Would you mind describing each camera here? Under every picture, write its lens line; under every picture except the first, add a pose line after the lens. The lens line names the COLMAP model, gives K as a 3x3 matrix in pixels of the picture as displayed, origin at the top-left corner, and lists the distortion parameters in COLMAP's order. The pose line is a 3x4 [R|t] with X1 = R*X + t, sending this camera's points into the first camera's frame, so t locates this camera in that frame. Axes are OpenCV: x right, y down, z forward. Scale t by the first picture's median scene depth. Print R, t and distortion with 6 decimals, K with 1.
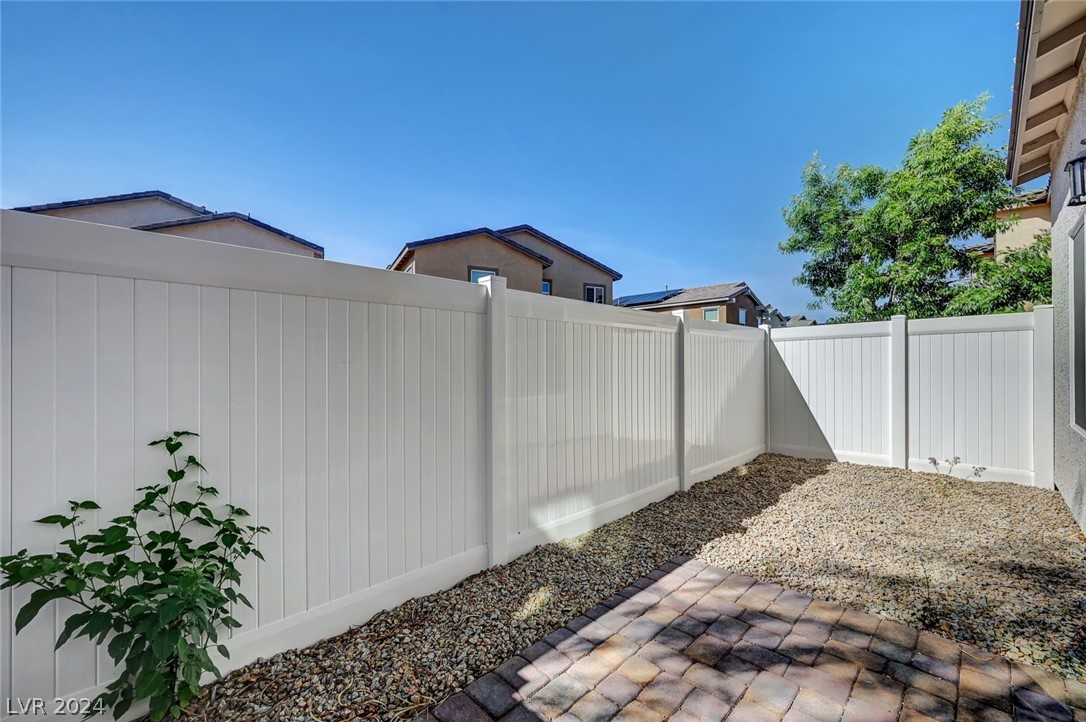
lens RADIAL K [[450.7, 0, 543.0], [0, 450.7, 361.0], [0, 0, 1]] dist [0.000699, 0.000149]
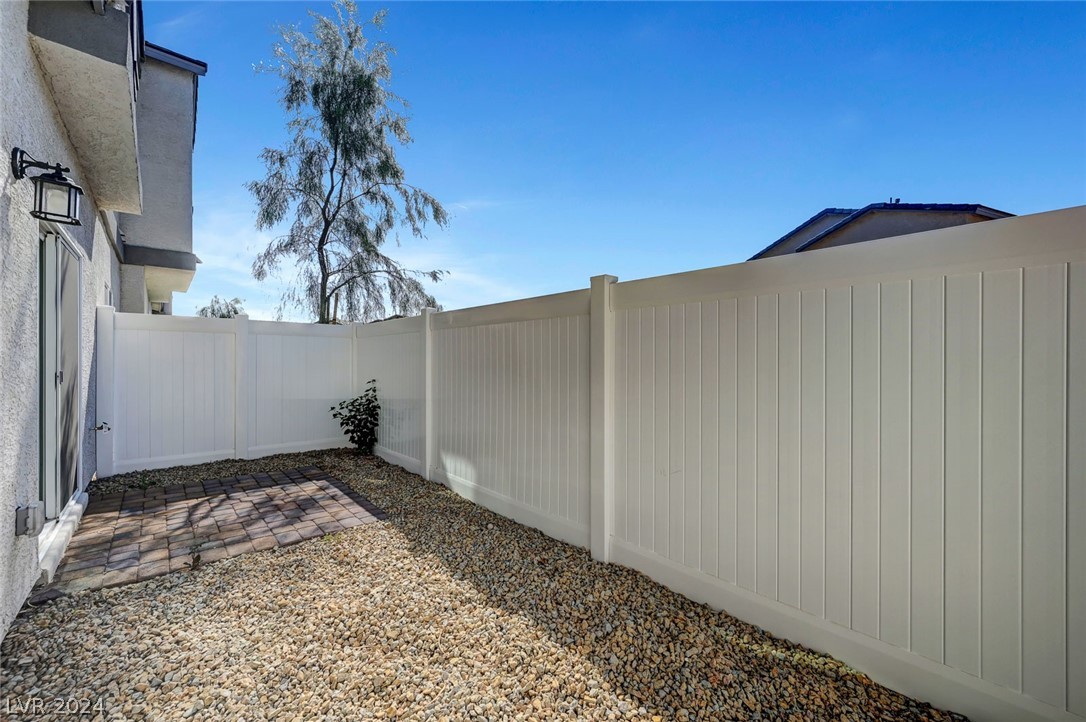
lens RADIAL K [[437.4, 0, 543.0], [0, 437.4, 361.0], [0, 0, 1]] dist [-0.000258, 0.000121]
pose [[-0.055586, 0.011479, -0.998388, 0.831194], [0.008614, 0.999902, 0.011017, -0.002431], [0.998417, -0.007988, -0.055679, 0.841211]]
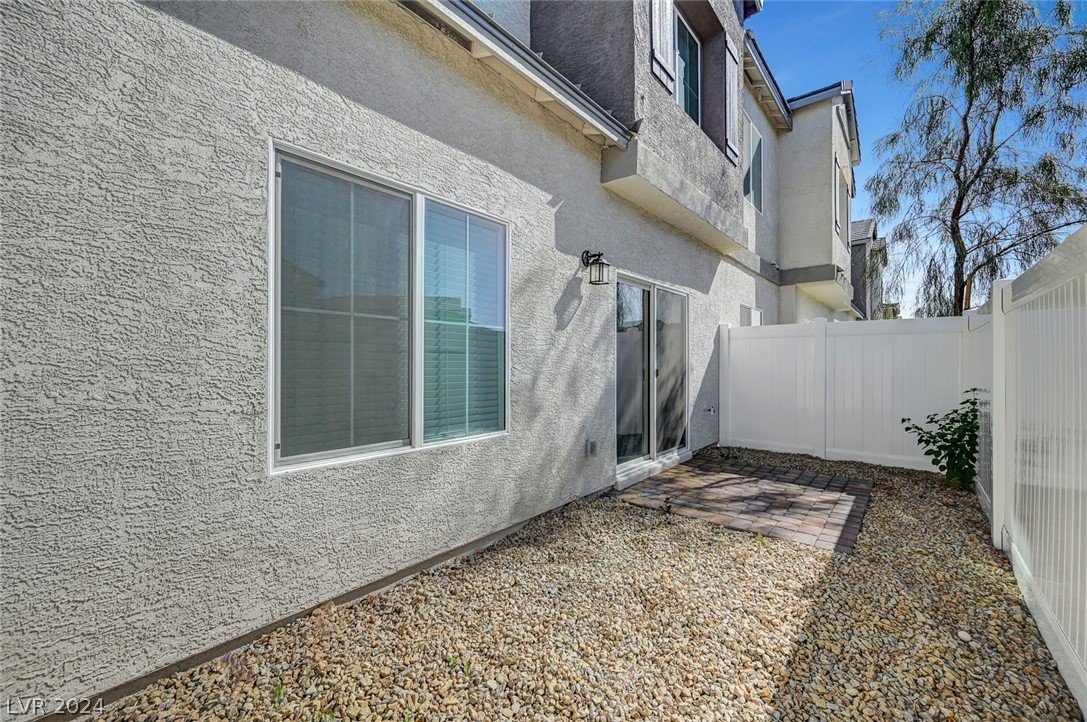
lens RADIAL K [[430.4, 0, 543.5], [0, 430.4, 361.0], [0, 0, 1]] dist [-0.000240, 0.000052]
pose [[-0.996305, 0.009354, -0.085380, 0.601670], [0.010356, 0.999882, -0.011308, 0.003335], [0.085264, -0.012151, -0.996284, 1.075597]]
